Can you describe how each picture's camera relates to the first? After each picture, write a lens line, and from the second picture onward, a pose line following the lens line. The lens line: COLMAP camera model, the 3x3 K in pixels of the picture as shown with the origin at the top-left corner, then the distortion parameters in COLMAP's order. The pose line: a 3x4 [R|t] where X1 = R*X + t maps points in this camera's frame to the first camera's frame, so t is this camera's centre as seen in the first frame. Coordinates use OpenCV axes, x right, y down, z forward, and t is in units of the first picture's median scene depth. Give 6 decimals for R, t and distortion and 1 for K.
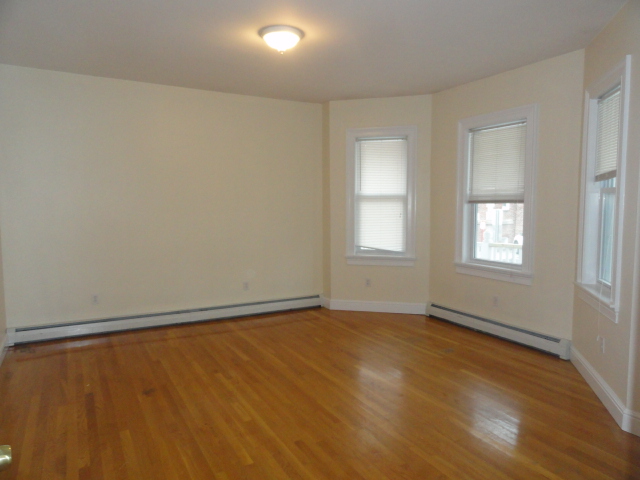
lens RADIAL K [[445.8, 0, 322.5], [0, 445.8, 237.8], [0, 0, 1]] dist [-0.000879, 0.000470]
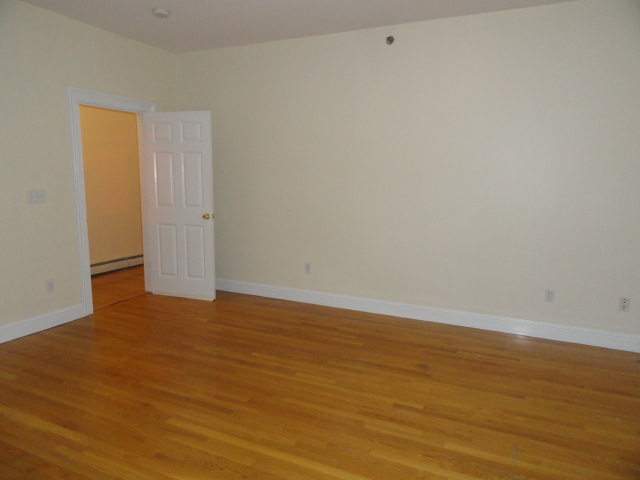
lens RADIAL K [[445.8, 0, 319.9], [0, 445.8, 239.5], [0, 0, 1]] dist [-0.000879, 0.000470]
pose [[-0.802539, 0.092796, -0.589339, 0.374266], [-0.053074, 0.972808, 0.225450, -0.150865], [0.594234, 0.212211, -0.775791, 1.680891]]
